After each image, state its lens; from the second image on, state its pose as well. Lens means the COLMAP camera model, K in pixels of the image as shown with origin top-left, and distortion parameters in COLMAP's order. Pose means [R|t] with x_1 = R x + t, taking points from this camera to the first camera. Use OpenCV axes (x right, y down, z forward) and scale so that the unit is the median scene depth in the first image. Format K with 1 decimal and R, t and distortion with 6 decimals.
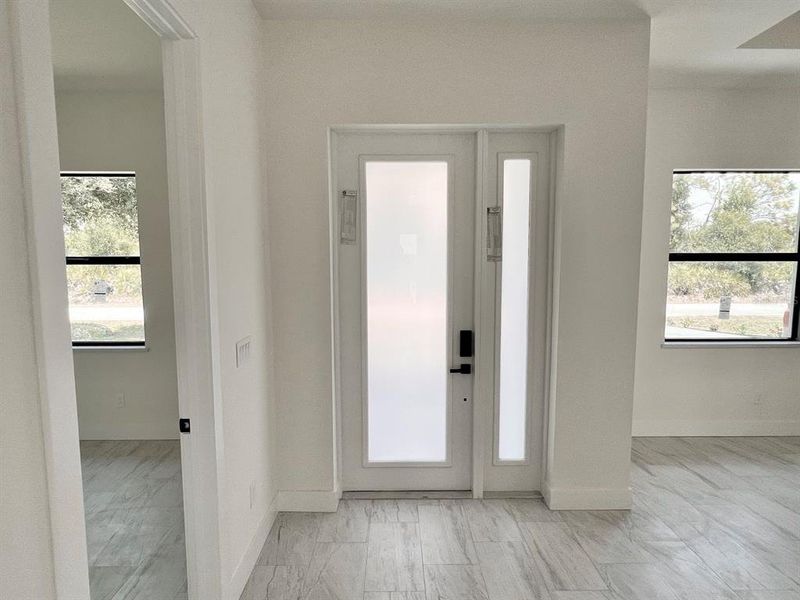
lens RADIAL K [[468.6, 0, 396.4], [0, 468.6, 305.4], [0, 0, 1]] dist [-0.001832, -0.001697]
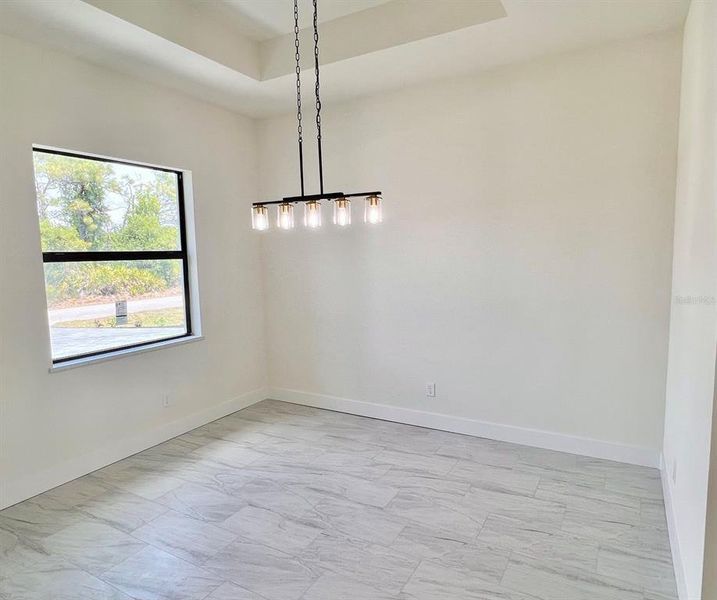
lens RADIAL K [[463.4, 0, 358.5], [0, 463.4, 300.0], [0, 0, 1]] dist [0.005265, 0.001548]
pose [[0.507973, -0.098175, 0.855760, 0.189384], [0.109284, 0.992801, 0.049026, -0.013086], [-0.854412, 0.068617, 0.515045, 0.163279]]
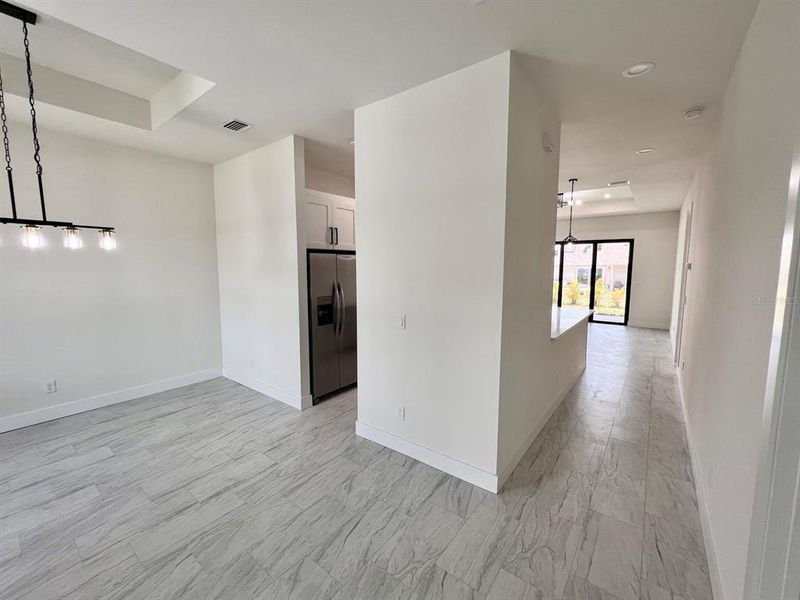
lens RADIAL K [[333.1, 0, 398.1], [0, 333.1, 299.7], [0, 0, 1]] dist [0.000646, 0.000308]
pose [[-0.787041, -0.059625, 0.614013, -0.113125], [0.063265, 0.982269, 0.176479, -0.069296], [-0.613648, 0.177742, -0.769314, 0.661408]]
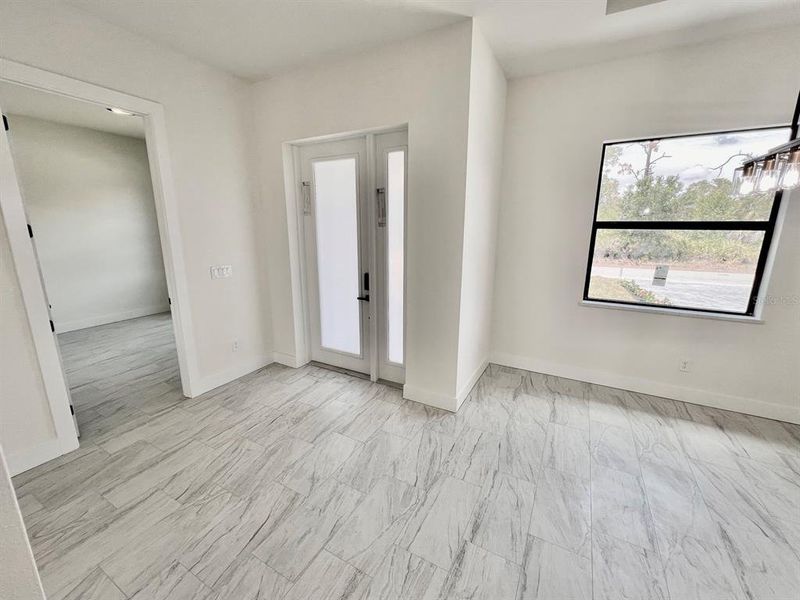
lens RADIAL K [[333.1, 0, 398.1], [0, 333.1, 299.7], [0, 0, 1]] dist [0.000646, 0.000308]
pose [[0.874810, 0.112378, -0.471252, 0.601273], [-0.055425, 0.989553, 0.133087, -0.007894], [0.481285, -0.090307, 0.871900, 0.078516]]
